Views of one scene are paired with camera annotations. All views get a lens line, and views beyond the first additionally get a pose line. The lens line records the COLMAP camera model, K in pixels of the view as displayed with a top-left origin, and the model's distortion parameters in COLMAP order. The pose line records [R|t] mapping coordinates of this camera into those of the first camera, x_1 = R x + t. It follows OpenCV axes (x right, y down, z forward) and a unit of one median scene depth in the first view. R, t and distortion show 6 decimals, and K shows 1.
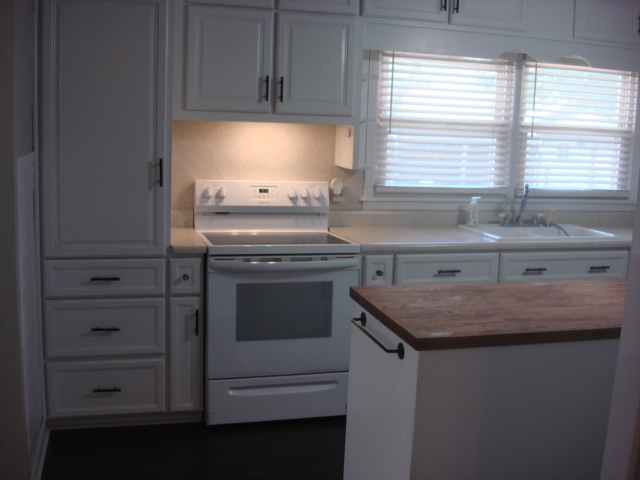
lens RADIAL K [[708.3, 0, 318.7], [0, 708.3, 241.4], [0, 0, 1]] dist [-0.104808, 0.000000]
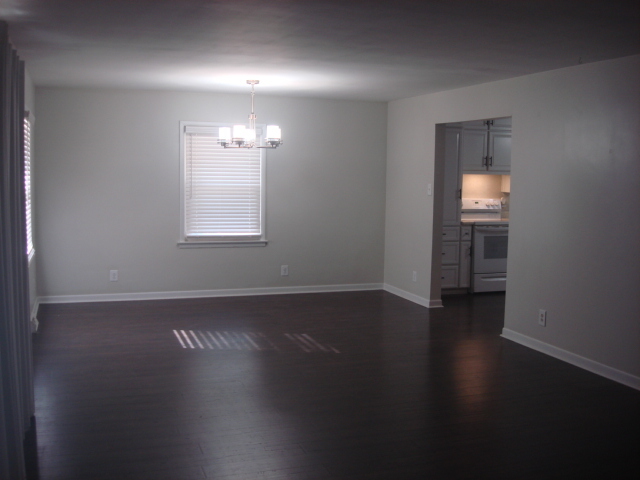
lens RADIAL K [[708.3, 0, 318.3], [0, 708.3, 237.9], [0, 0, 1]] dist [-0.104808, 0.000000]
pose [[0.998653, -0.028626, 0.043267, -0.717328], [0.031462, 0.997300, -0.066347, 0.187307], [-0.041251, 0.067619, 0.996858, -1.337258]]
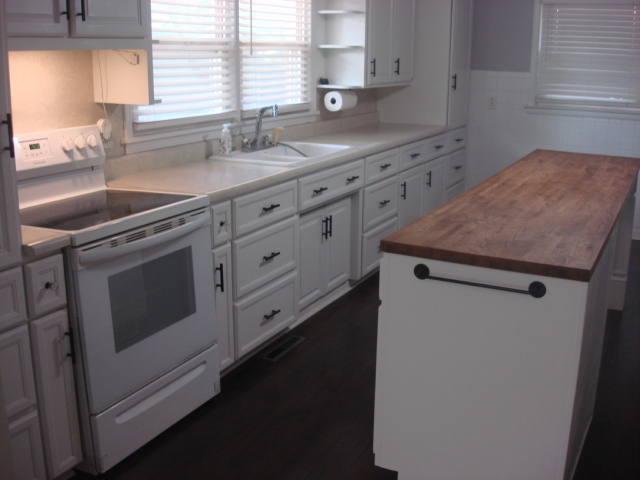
lens RADIAL K [[708.3, 0, 319.5], [0, 708.3, 240.9], [0, 0, 1]] dist [-0.104808, 0.000000]
pose [[0.689449, -0.215747, 0.691457, -0.388409], [0.134813, 0.976152, 0.170156, -0.058905], [-0.711678, -0.024097, 0.702092, 0.292444]]
